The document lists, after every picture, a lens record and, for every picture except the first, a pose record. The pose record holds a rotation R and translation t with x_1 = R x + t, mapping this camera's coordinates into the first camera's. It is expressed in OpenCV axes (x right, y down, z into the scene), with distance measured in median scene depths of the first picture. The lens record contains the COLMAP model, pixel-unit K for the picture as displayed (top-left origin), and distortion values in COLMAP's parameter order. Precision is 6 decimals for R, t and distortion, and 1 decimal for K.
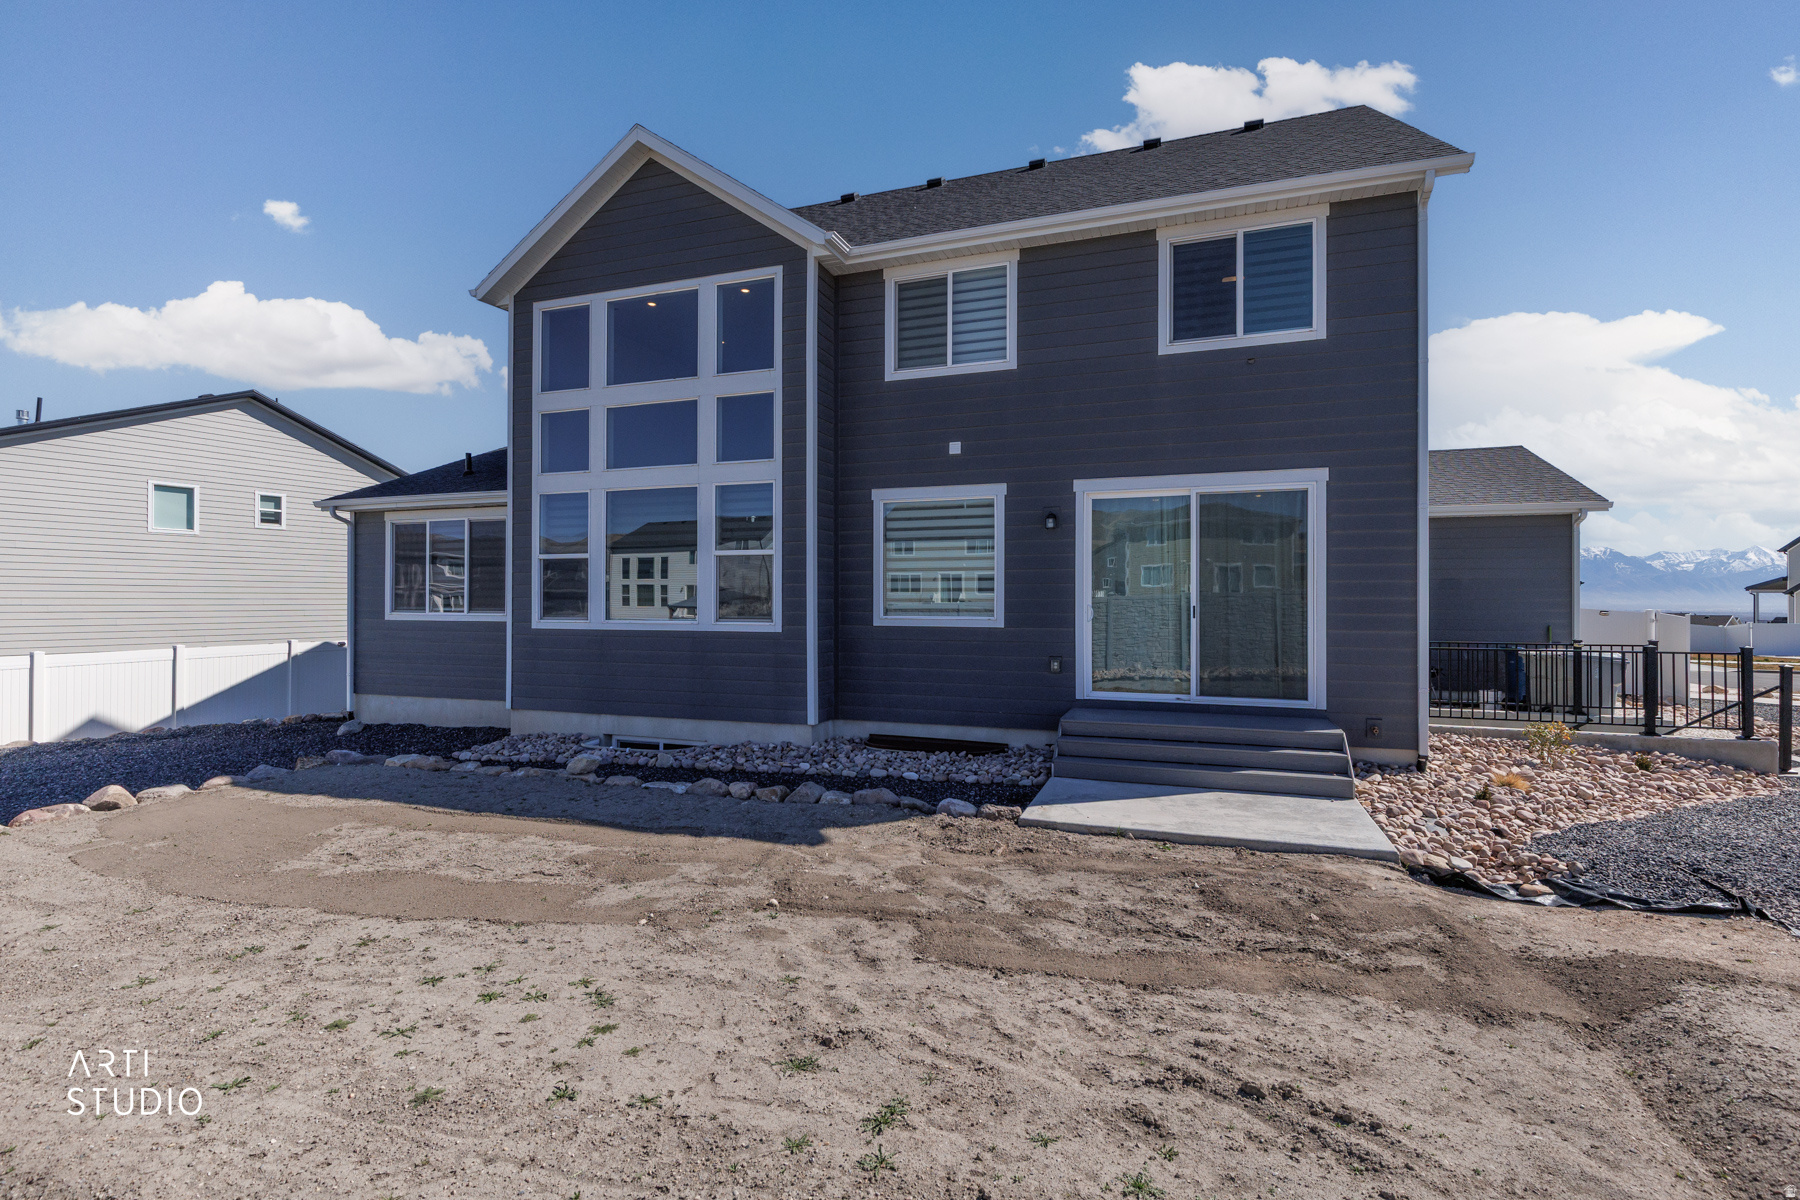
lens RADIAL K [[793.8, 0, 900.0], [0, 793.8, 600.0], [0, 0, 1]] dist [0.000956, -0.000070]
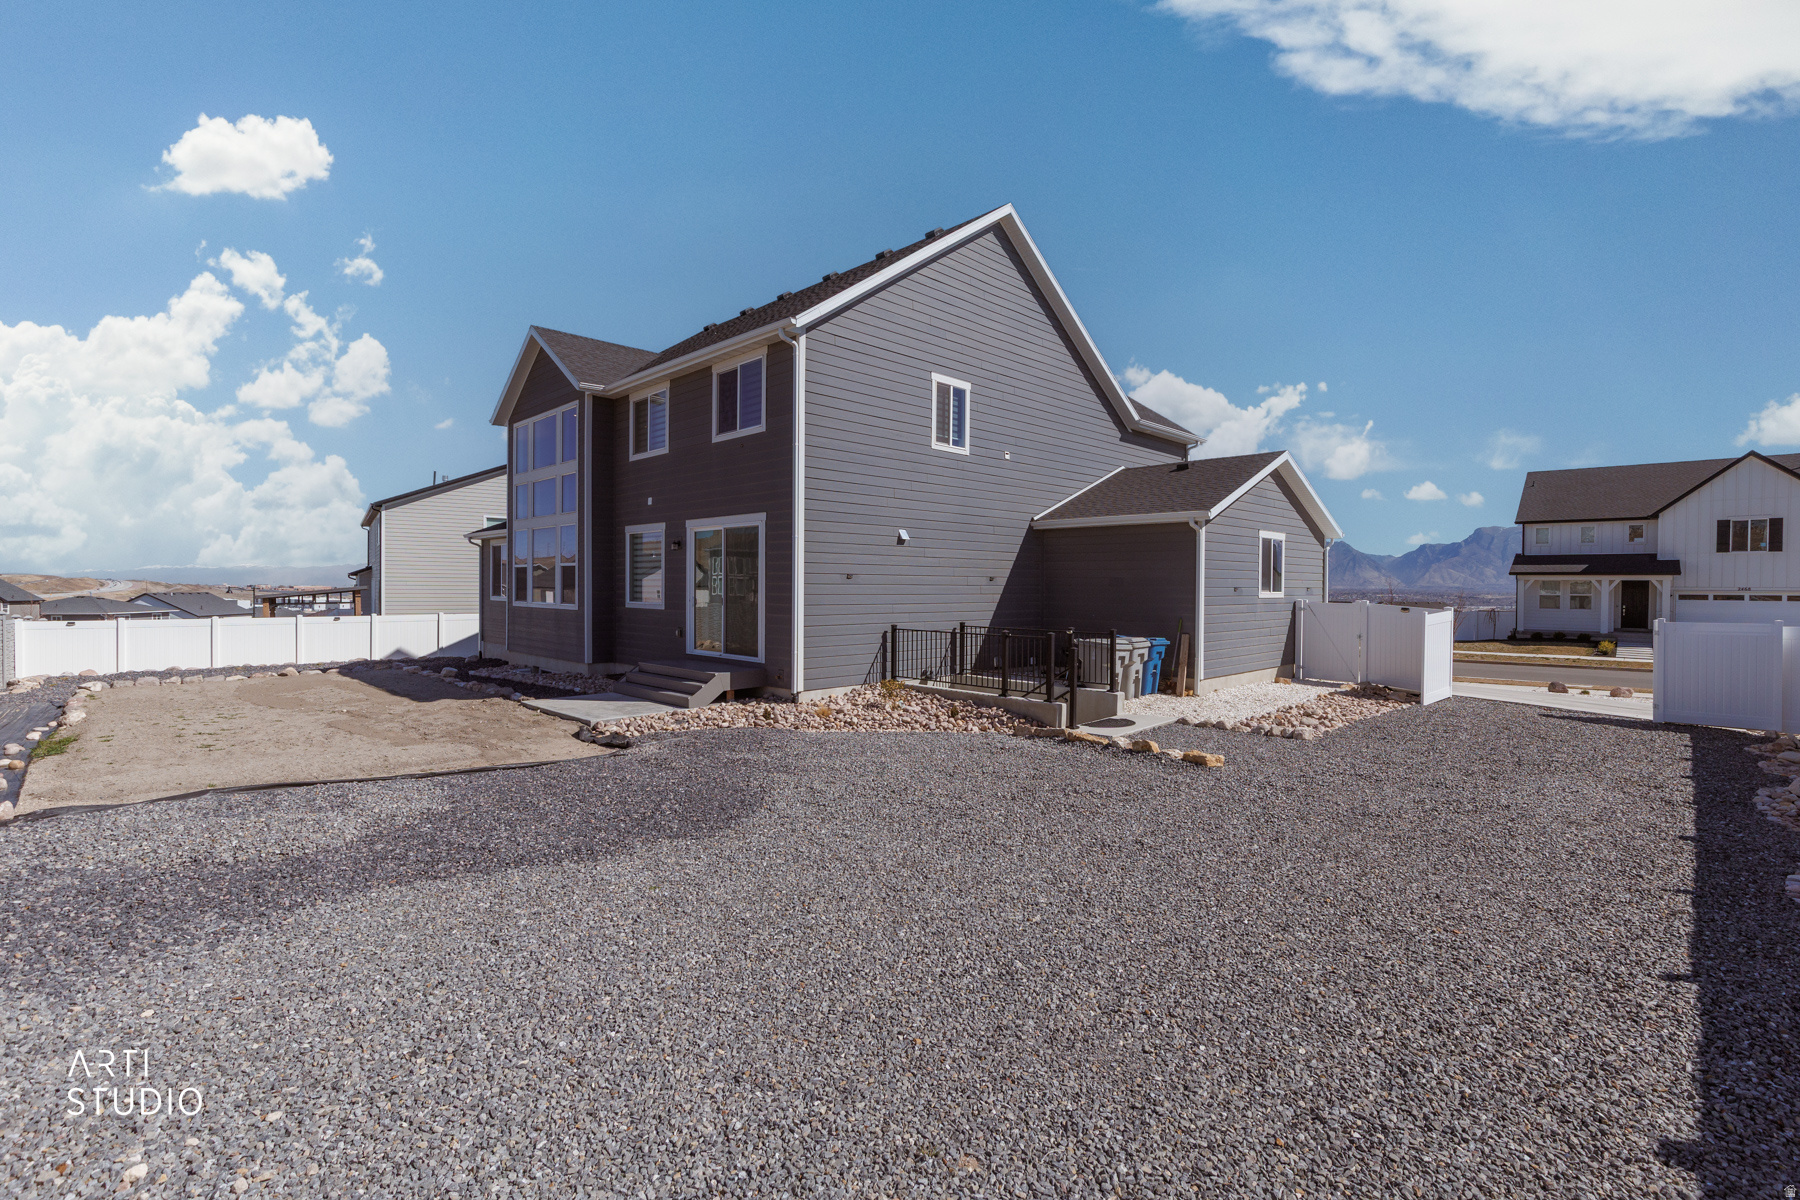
lens RADIAL K [[793.8, 0, 900.0], [0, 793.8, 600.0], [0, 0, 1]] dist [0.000956, -0.000070]
pose [[0.902105, 0.011787, -0.431356, 1.201274], [-0.003137, 0.999780, 0.020760, -0.019357], [0.431506, -0.017375, 0.901943, -0.267405]]
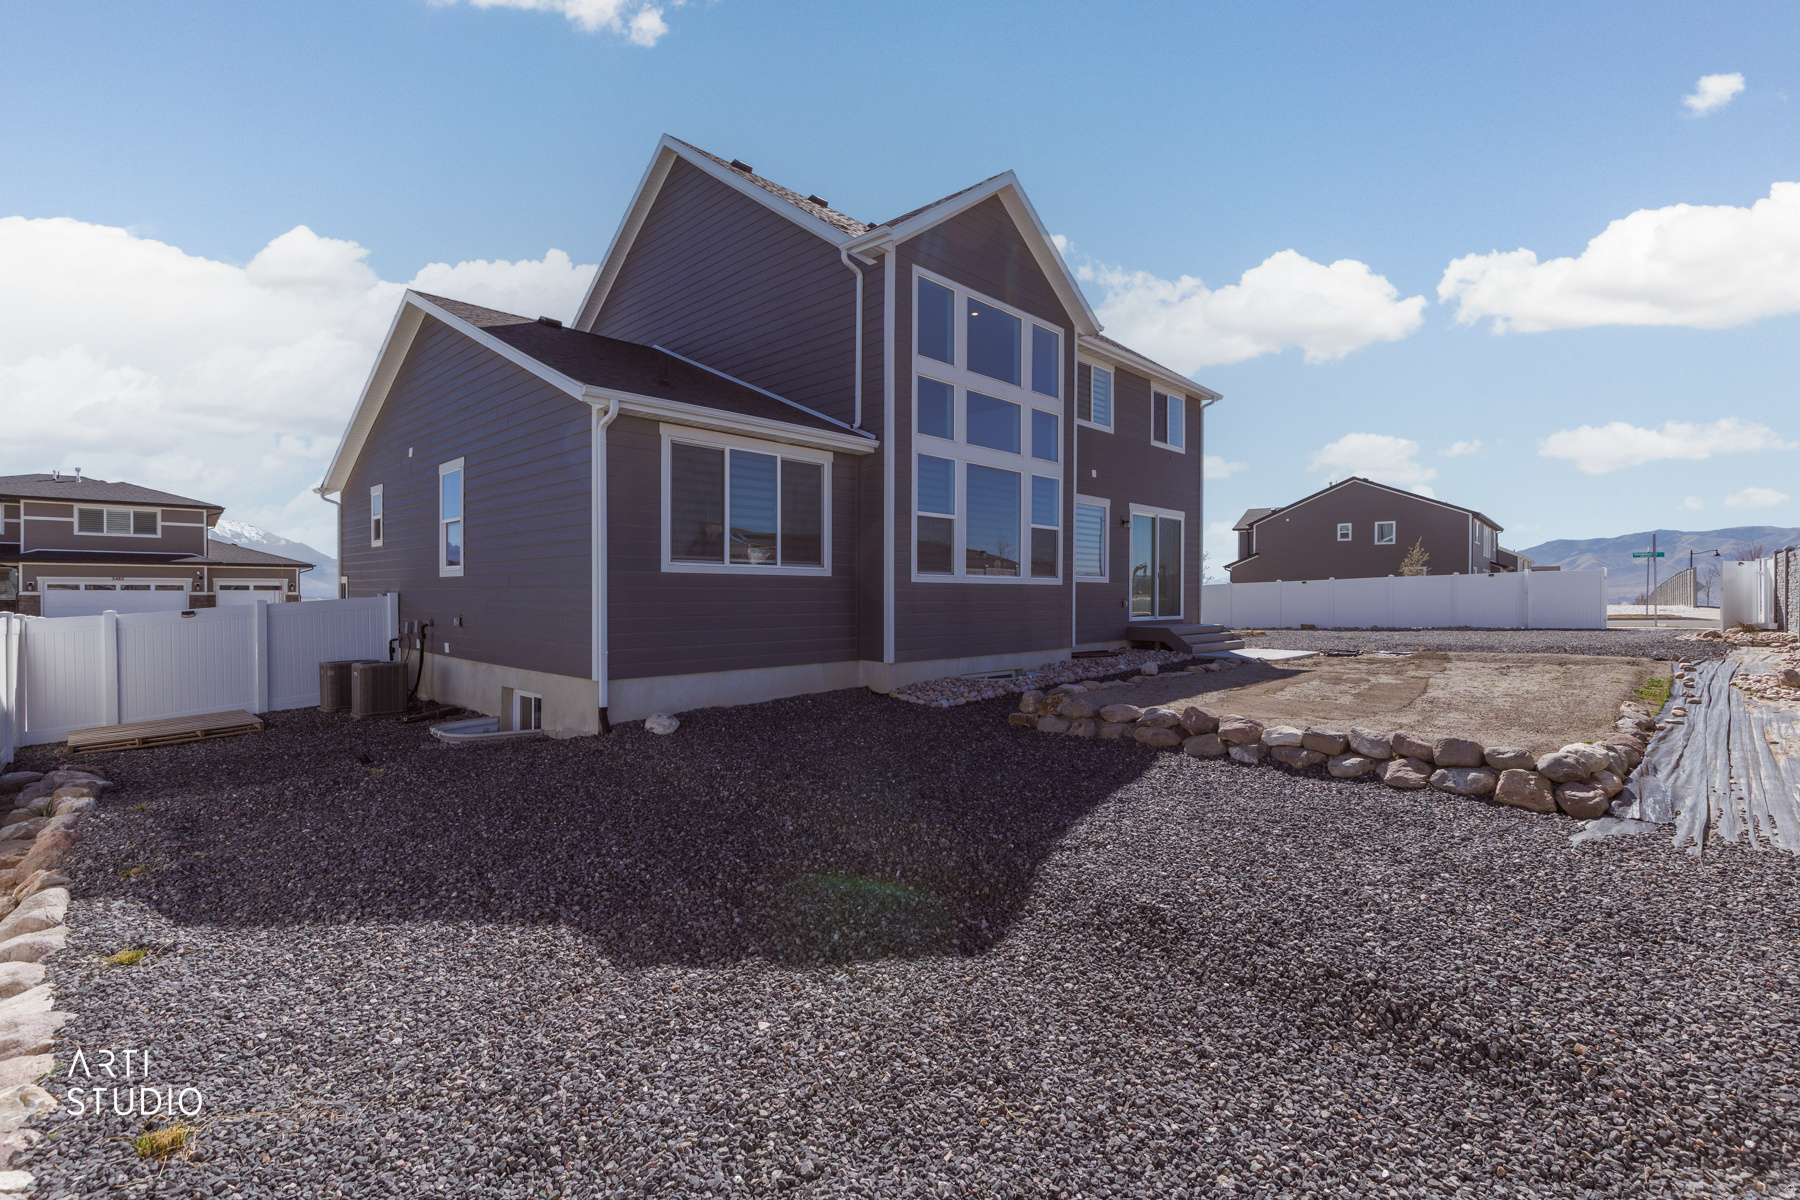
lens RADIAL K [[793.8, 0, 900.0], [0, 793.8, 600.0], [0, 0, 1]] dist [0.000956, -0.000070]
pose [[0.437852, -0.006706, 0.899022, -1.504344], [-0.006409, 0.999923, 0.010580, 0.052005], [-0.899024, -0.010394, 0.437775, 0.606630]]
